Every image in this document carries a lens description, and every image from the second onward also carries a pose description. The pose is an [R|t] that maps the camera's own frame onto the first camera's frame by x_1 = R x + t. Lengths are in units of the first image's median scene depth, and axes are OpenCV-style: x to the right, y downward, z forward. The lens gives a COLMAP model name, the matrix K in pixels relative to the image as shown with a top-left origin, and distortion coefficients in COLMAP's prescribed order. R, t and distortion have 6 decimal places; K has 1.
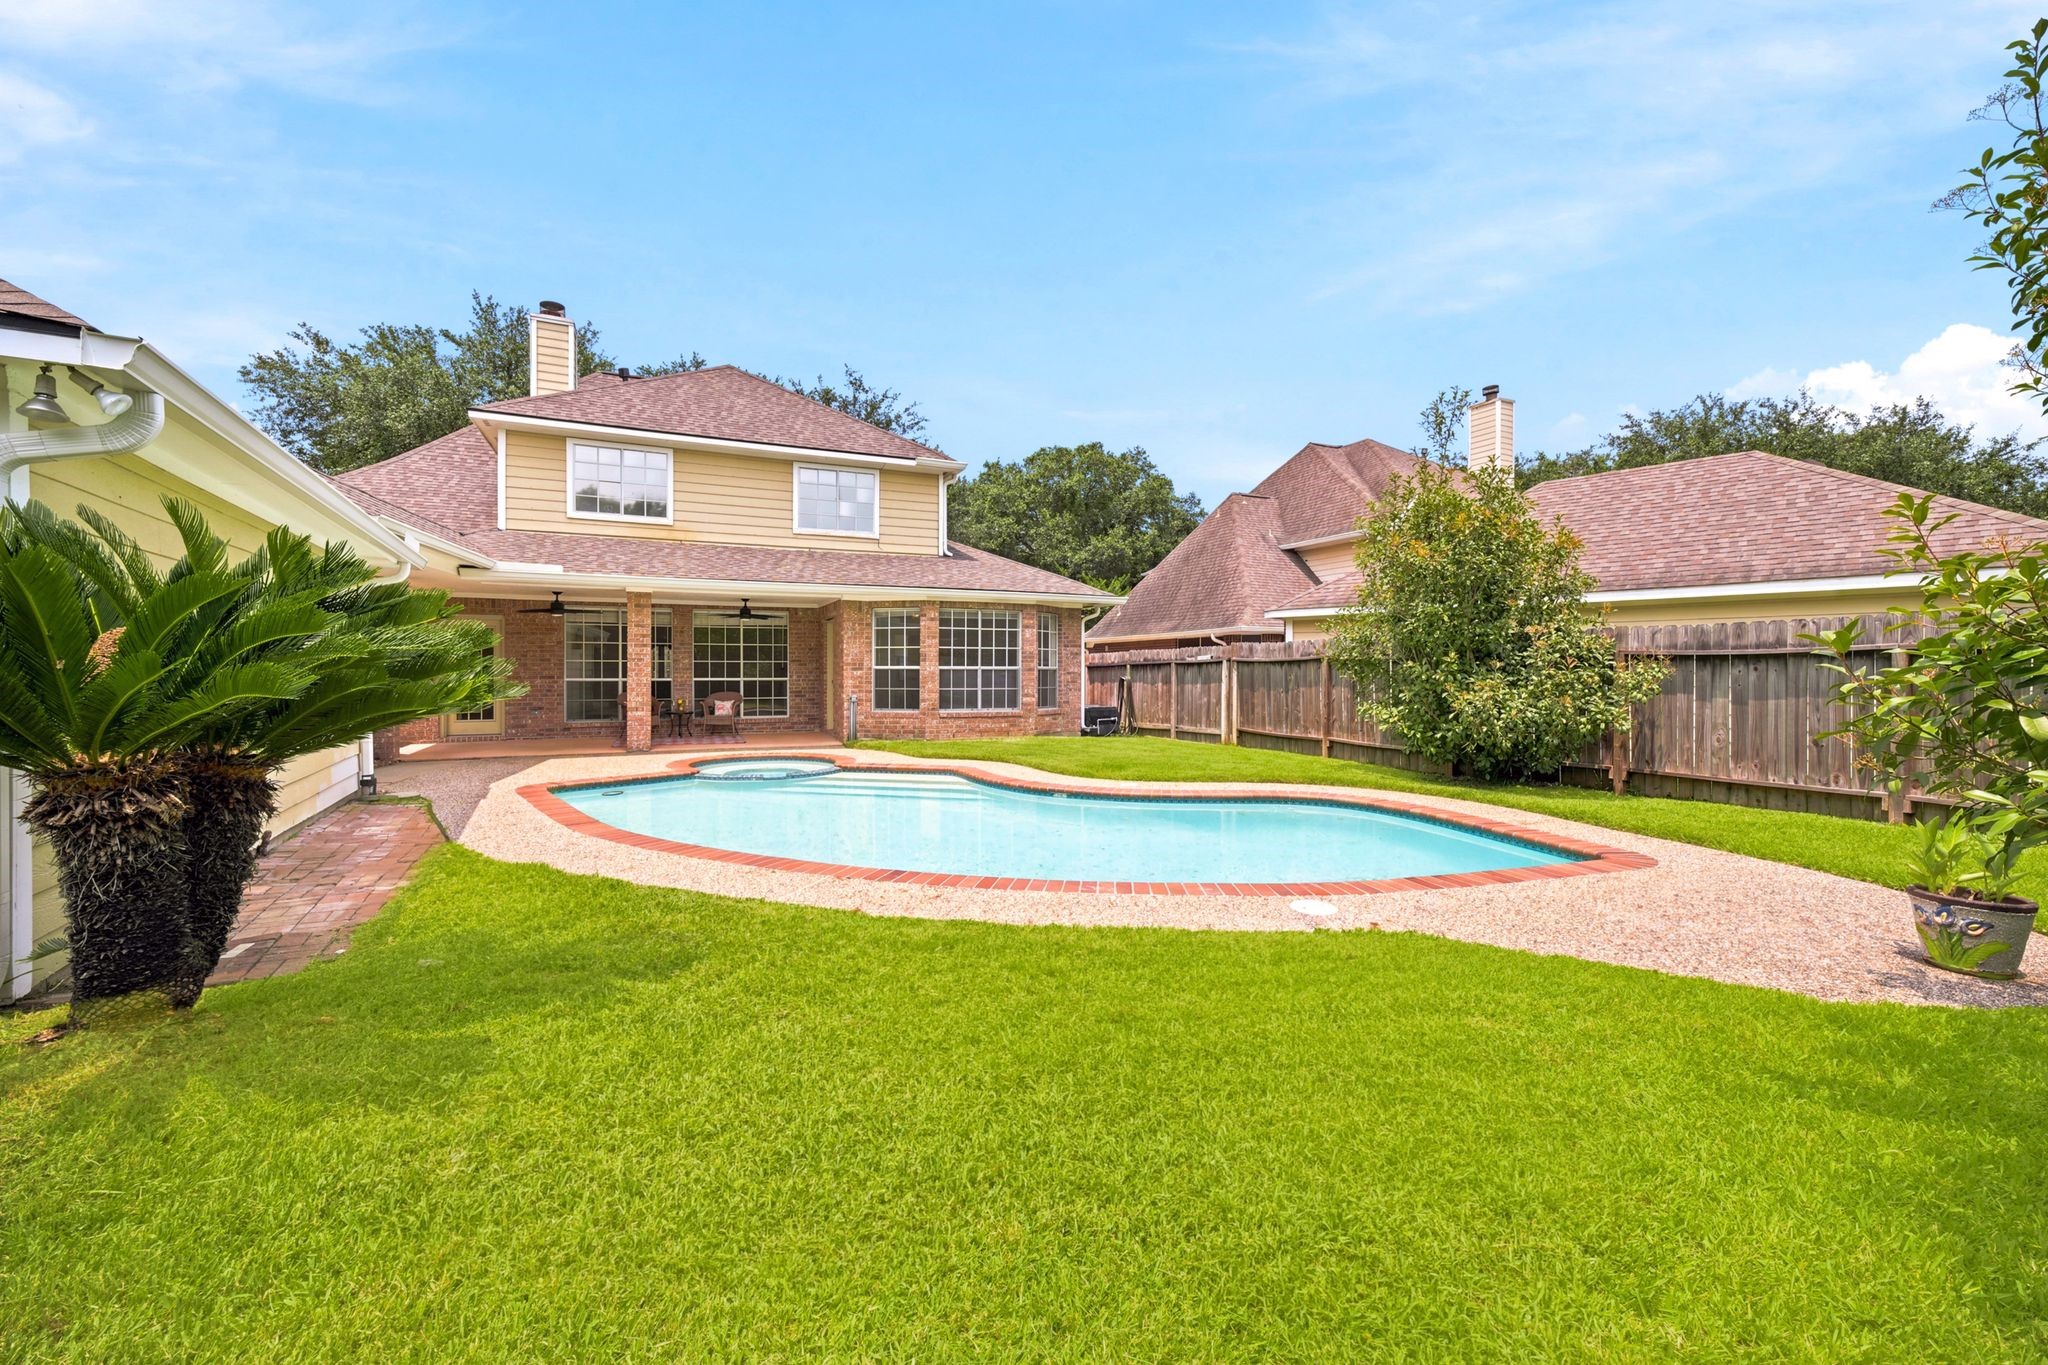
lens RADIAL K [[820.0, 0, 1013.5], [0, 820.0, 698.9], [0, 0, 1]] dist [0.010592, -0.000637]
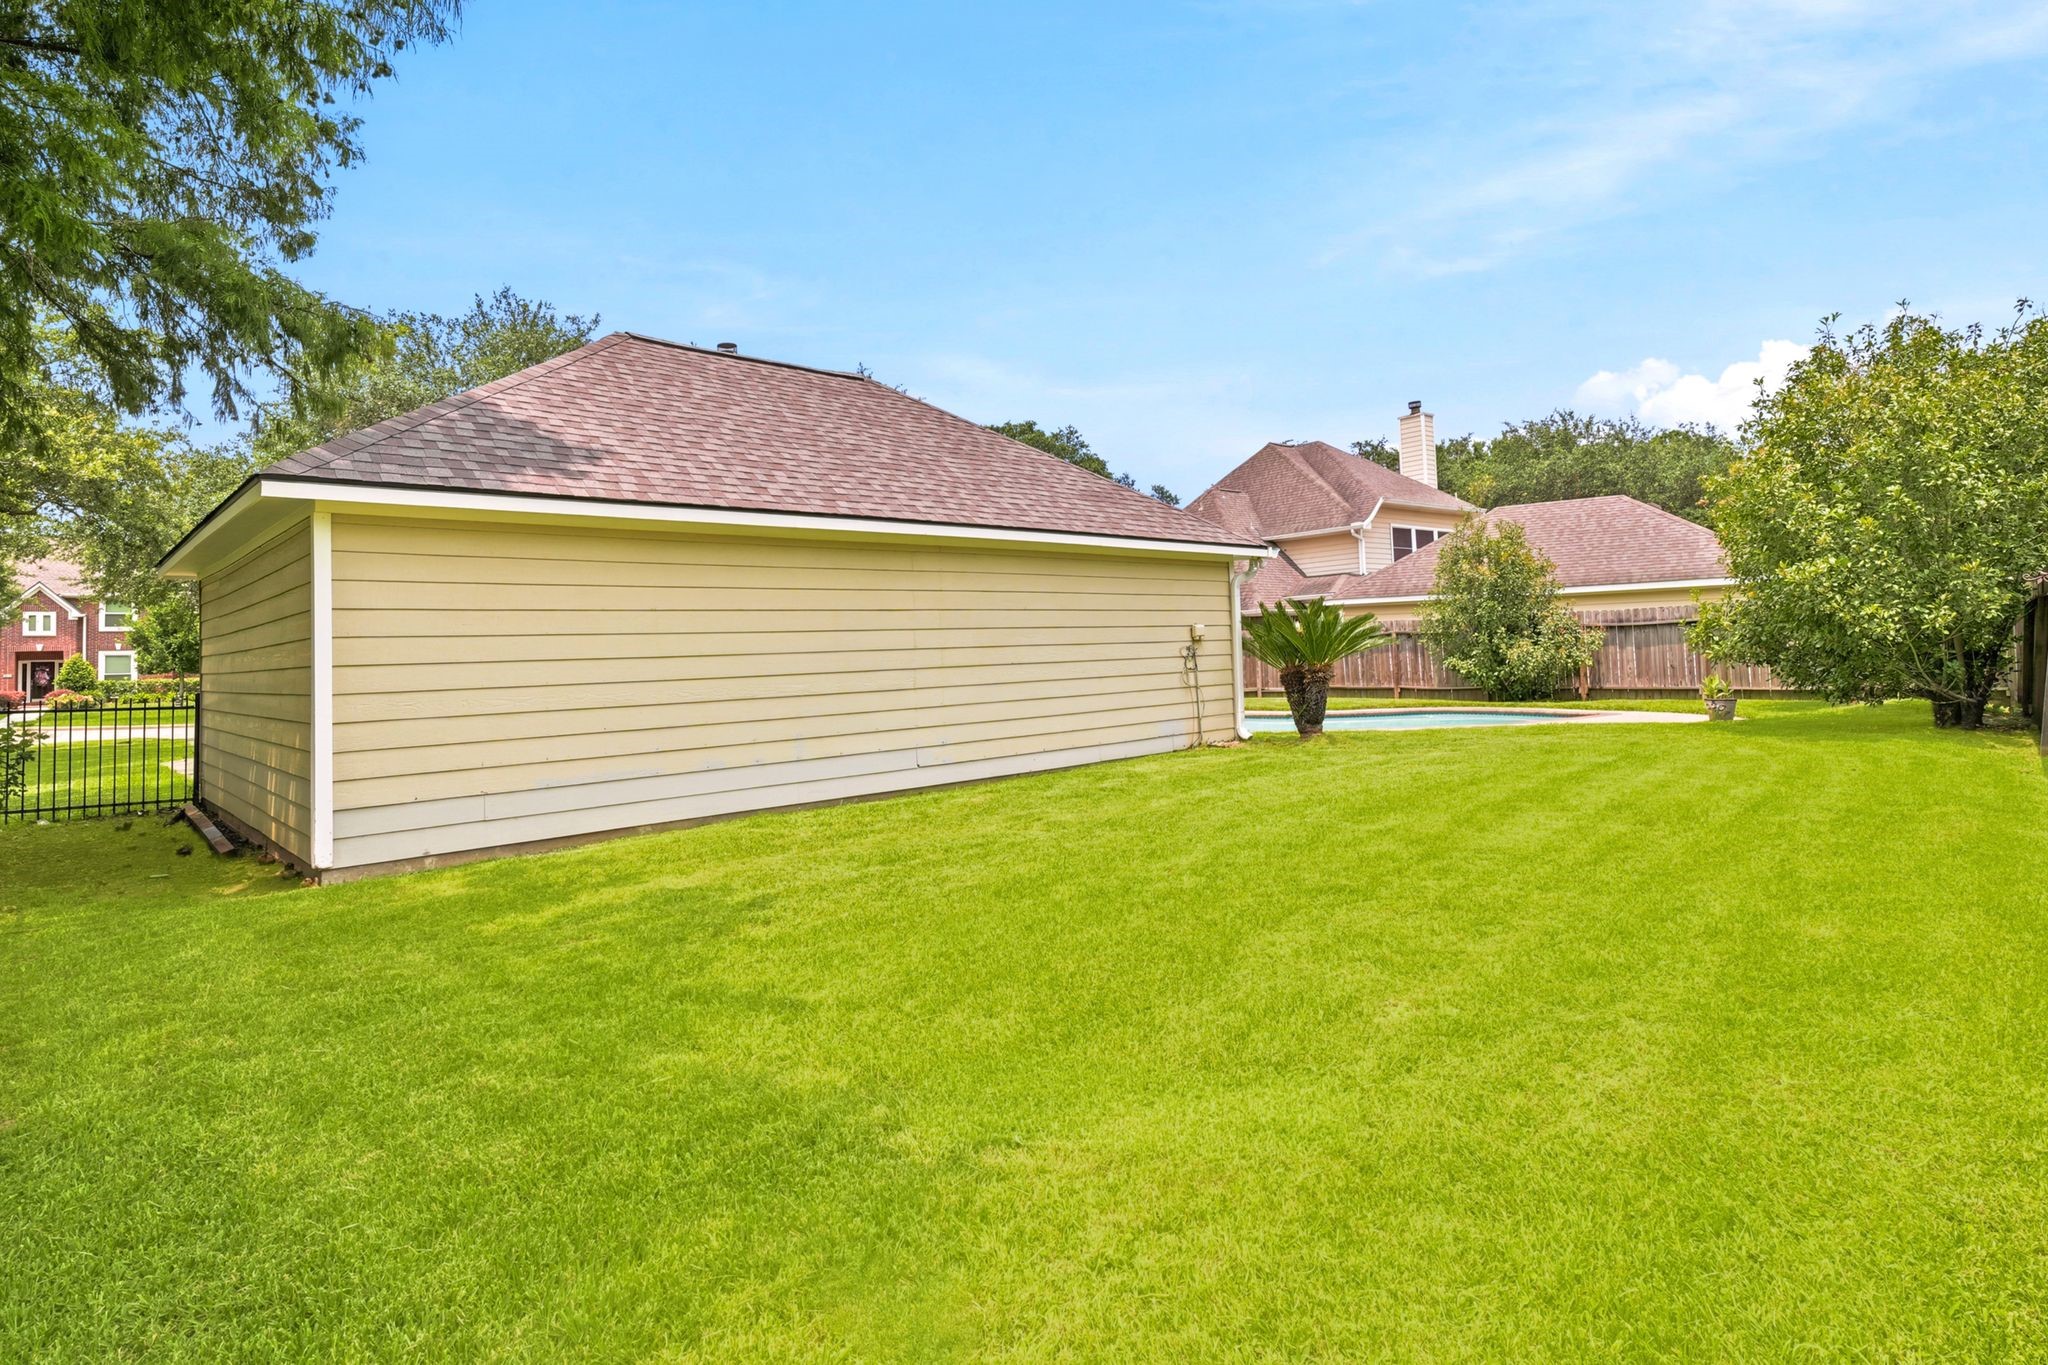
lens RADIAL K [[1048.8, 0, 1033.4], [0, 1048.8, 679.2], [0, 0, 1]] dist [0.029914, 0.000768]
pose [[0.967227, -0.042799, 0.250282, -0.326543], [0.046406, 0.998886, -0.008525, 0.008932], [-0.249638, 0.019860, 0.968135, -0.307769]]
